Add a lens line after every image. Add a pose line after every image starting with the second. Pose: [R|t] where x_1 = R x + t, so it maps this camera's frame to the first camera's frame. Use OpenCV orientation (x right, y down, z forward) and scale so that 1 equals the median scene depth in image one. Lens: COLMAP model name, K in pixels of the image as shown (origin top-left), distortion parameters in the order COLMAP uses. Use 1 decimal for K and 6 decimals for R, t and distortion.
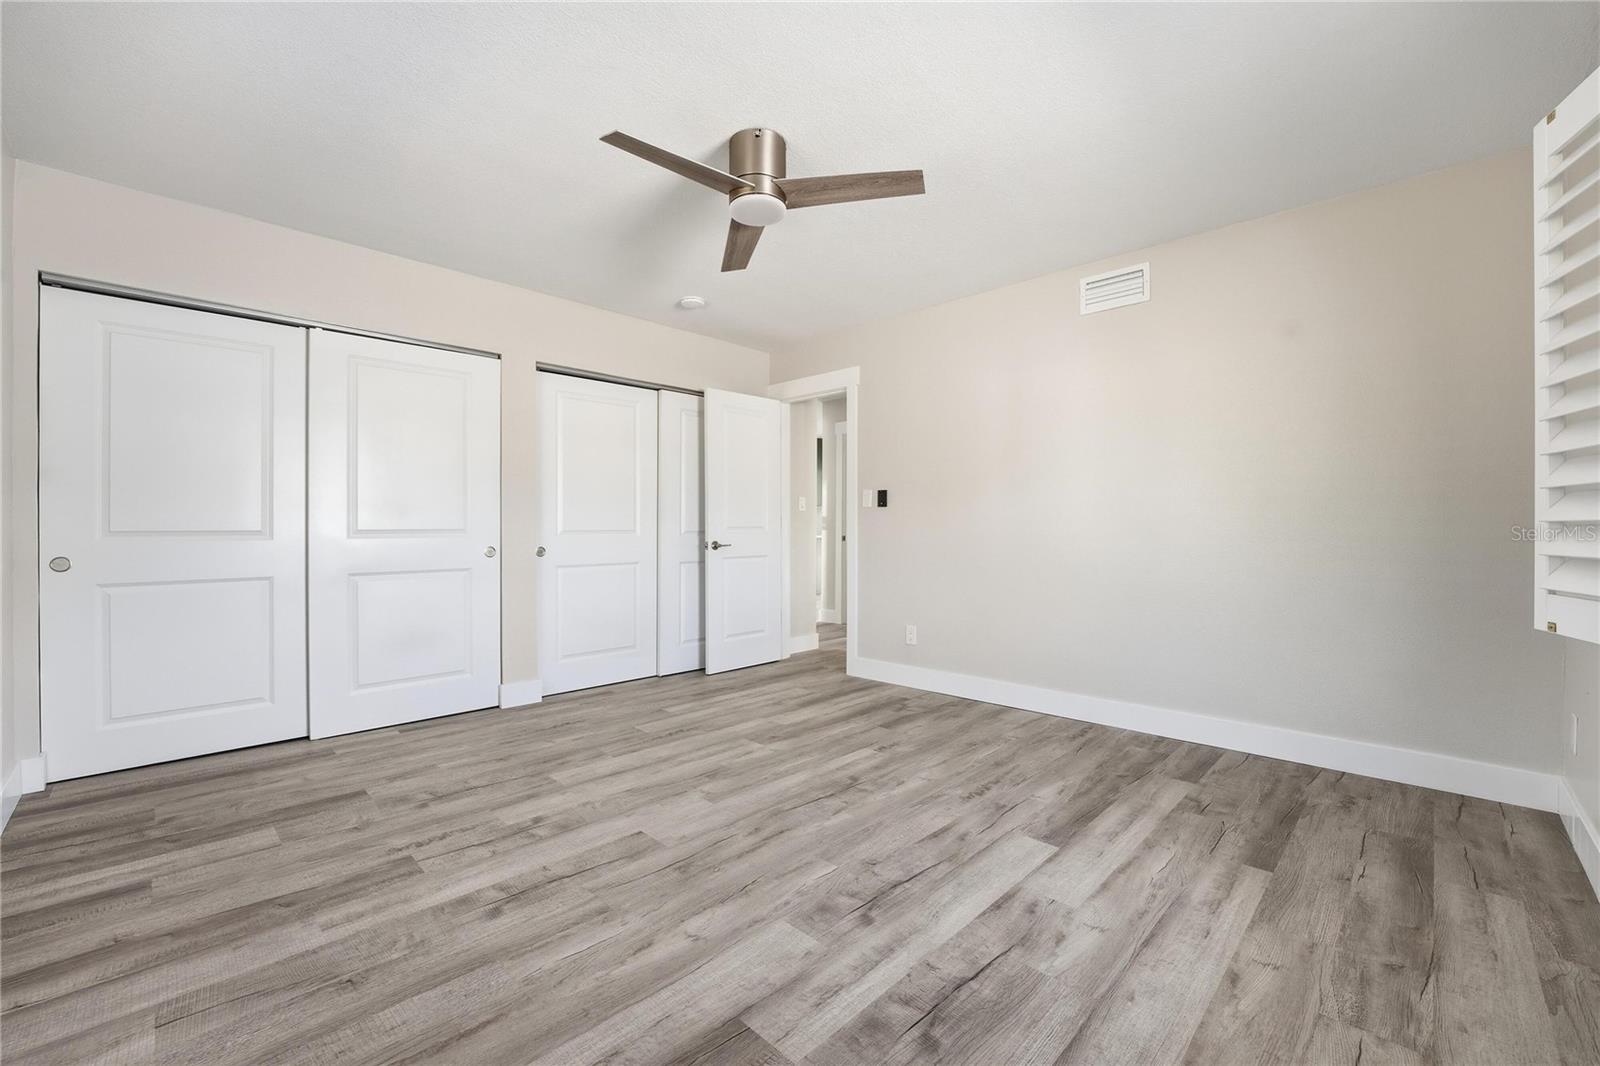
lens RADIAL K [[656.9, 0, 797.6], [0, 656.9, 529.4], [0, 0, 1]] dist [-0.023657, 0.000728]
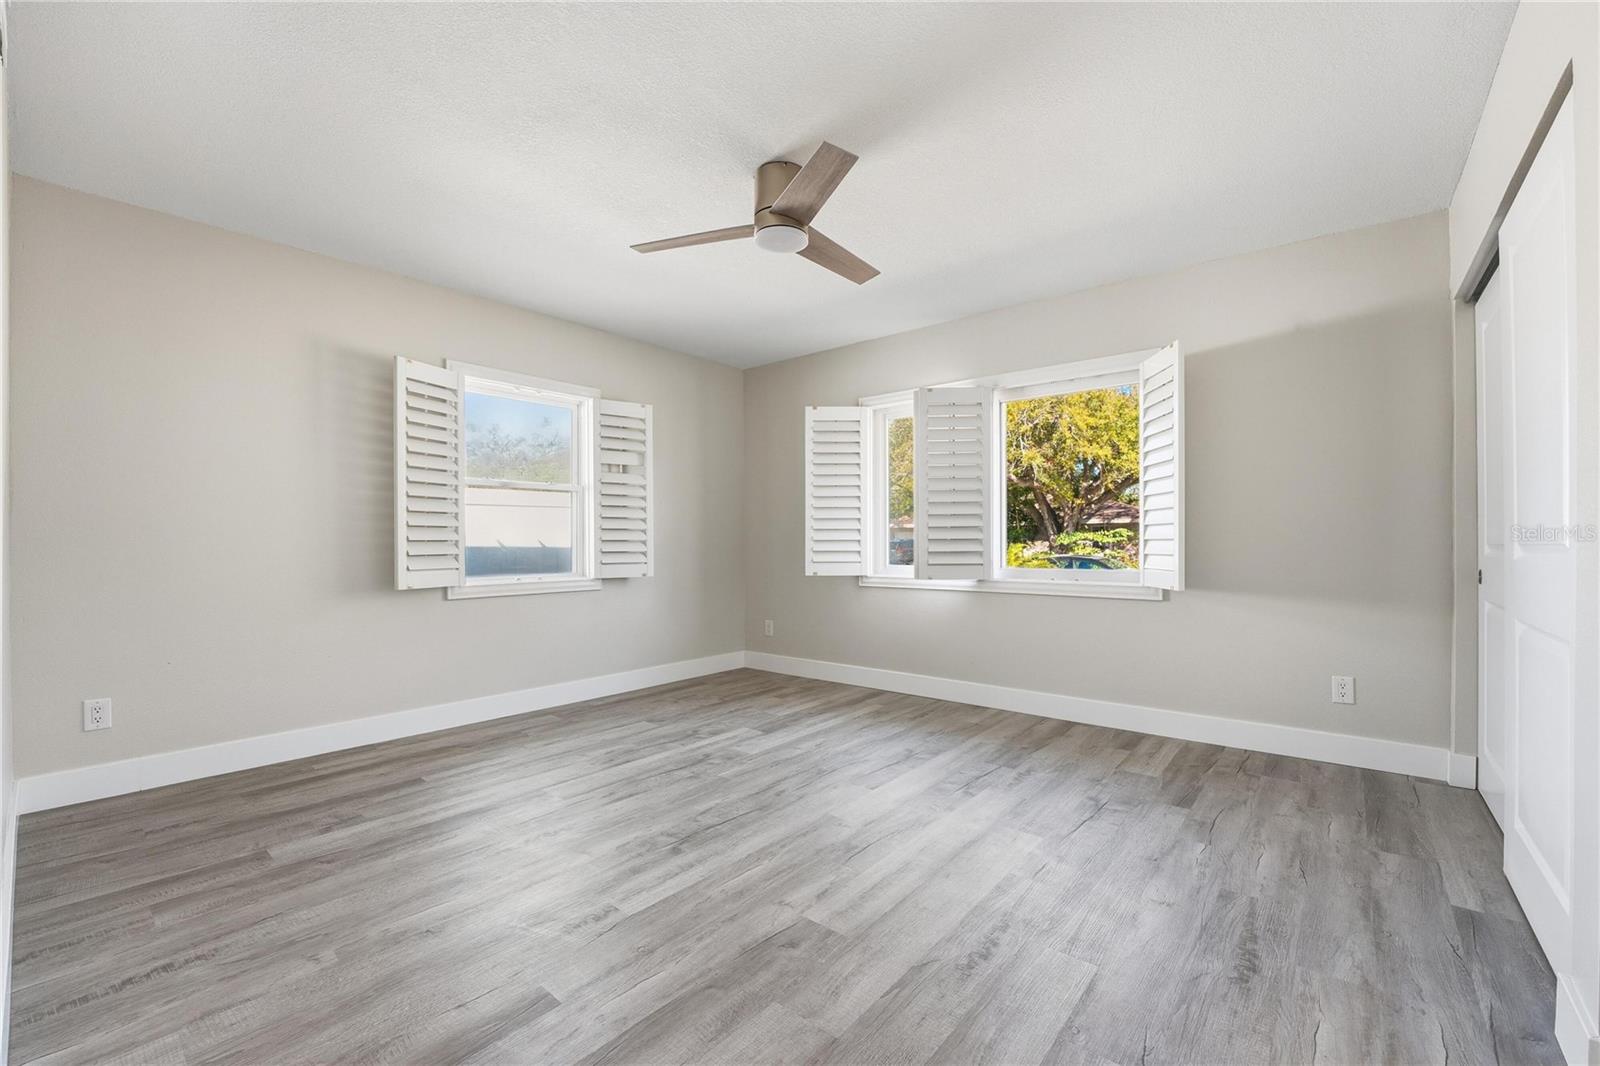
lens RADIAL K [[656.9, 0, 797.6], [0, 656.9, 529.4], [0, 0, 1]] dist [-0.023657, 0.000728]
pose [[-0.996554, -0.000351, -0.082950, 0.002809], [0.000833, 0.999898, -0.014240, -0.009073], [0.082947, -0.014260, -0.996452, 2.349662]]
